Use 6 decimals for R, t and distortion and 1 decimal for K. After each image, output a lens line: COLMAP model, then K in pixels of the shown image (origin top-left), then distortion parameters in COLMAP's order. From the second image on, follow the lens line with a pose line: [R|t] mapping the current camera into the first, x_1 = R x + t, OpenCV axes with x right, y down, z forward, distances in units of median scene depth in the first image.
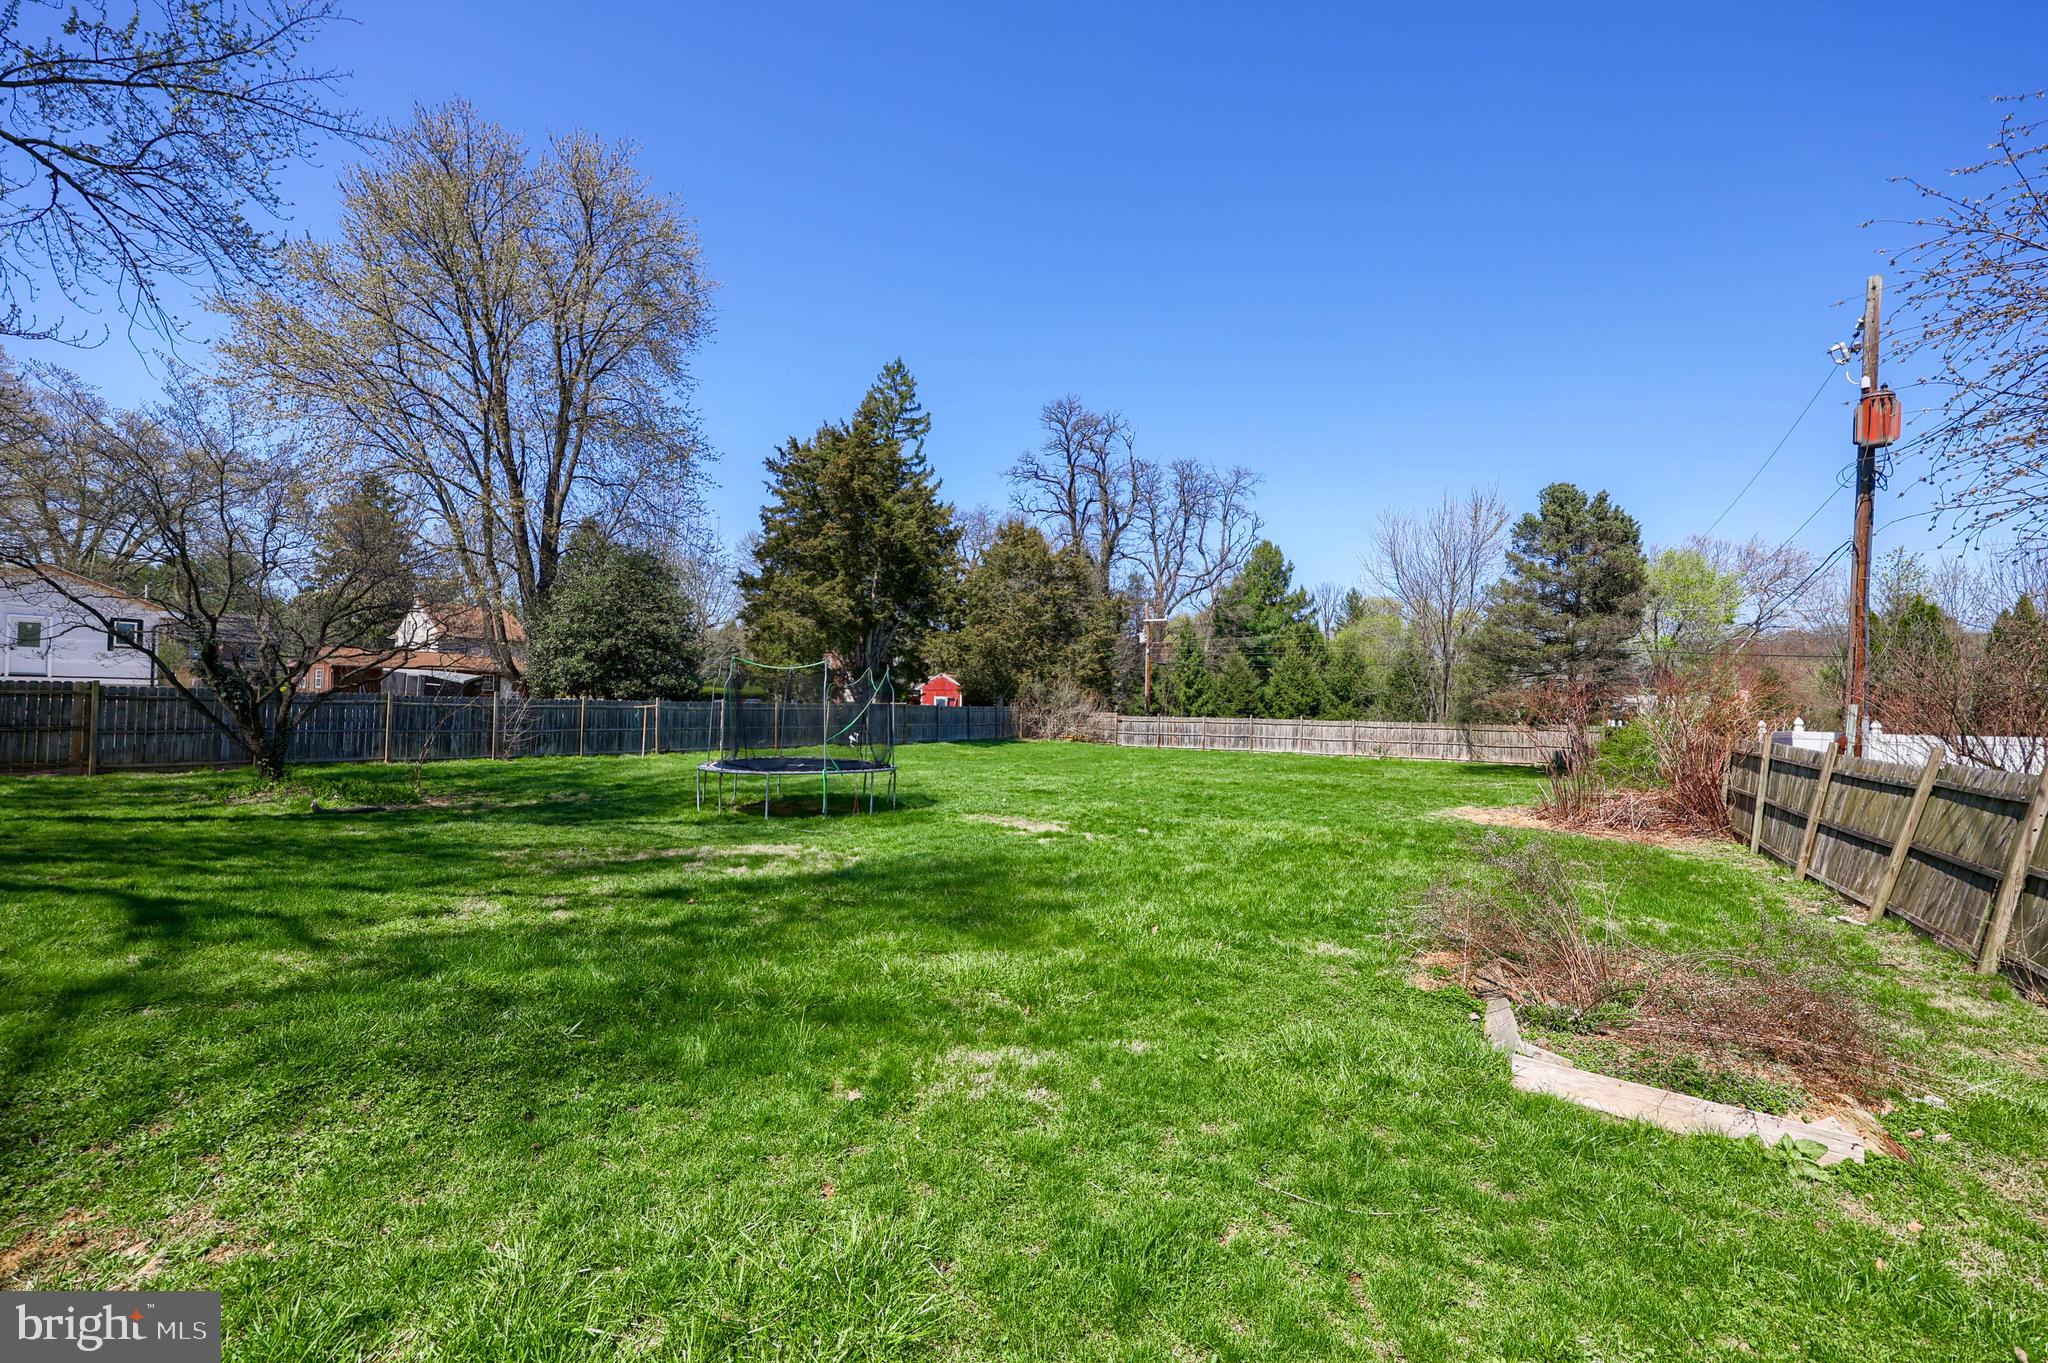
lens RADIAL K [[796.7, 0, 1068.0], [0, 796.7, 675.2], [0, 0, 1]] dist [-0.001986, -0.000151]
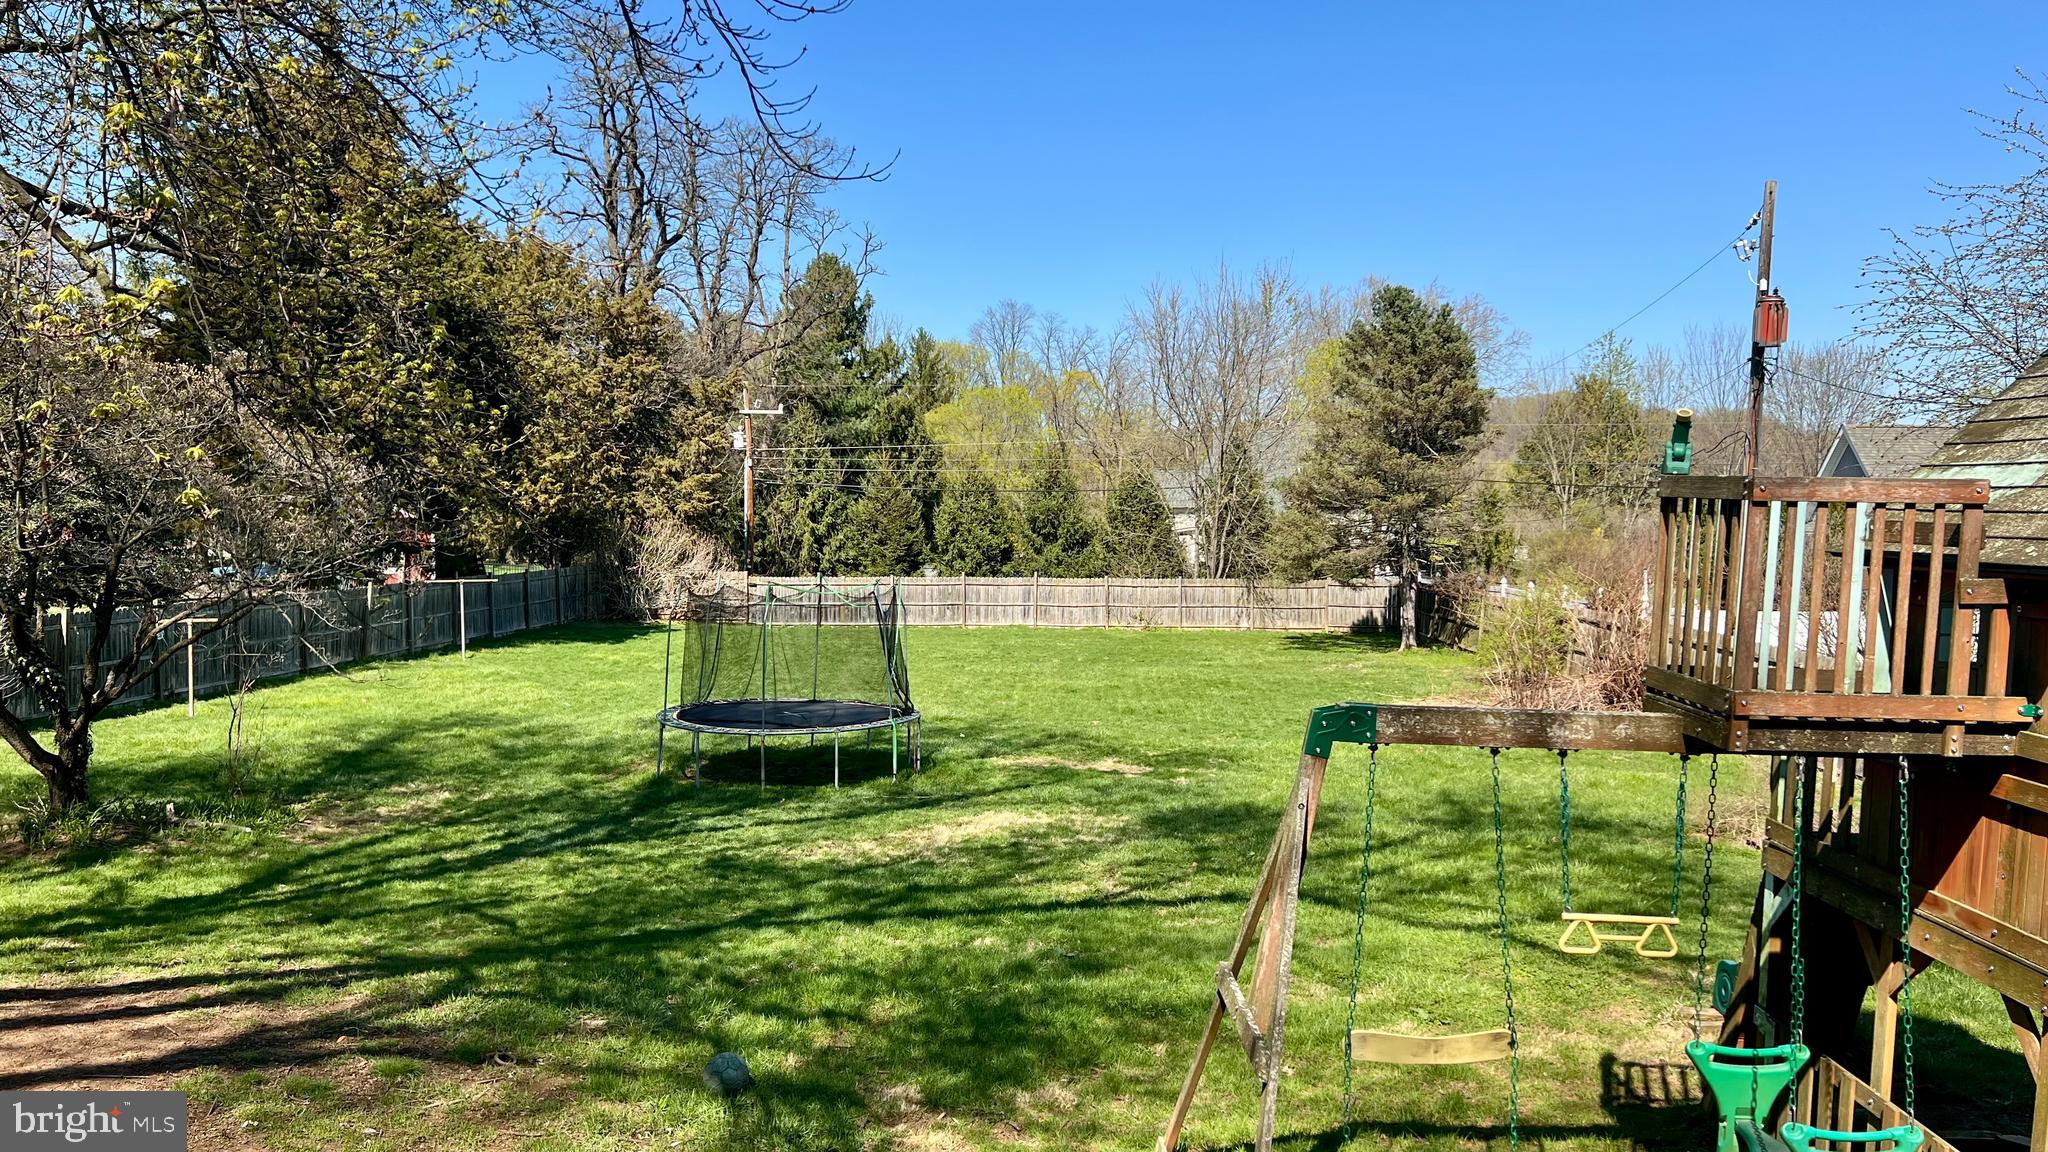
lens RADIAL K [[1417.6, 0, 1068.3], [0, 1417.6, 579.9], [0, 0, 1]] dist [0.006614, 0.000515]
pose [[0.886985, -0.029669, 0.460844, -0.224522], [-0.009732, 0.996512, 0.082886, -0.039957], [-0.461696, -0.078003, 0.883602, -0.088360]]
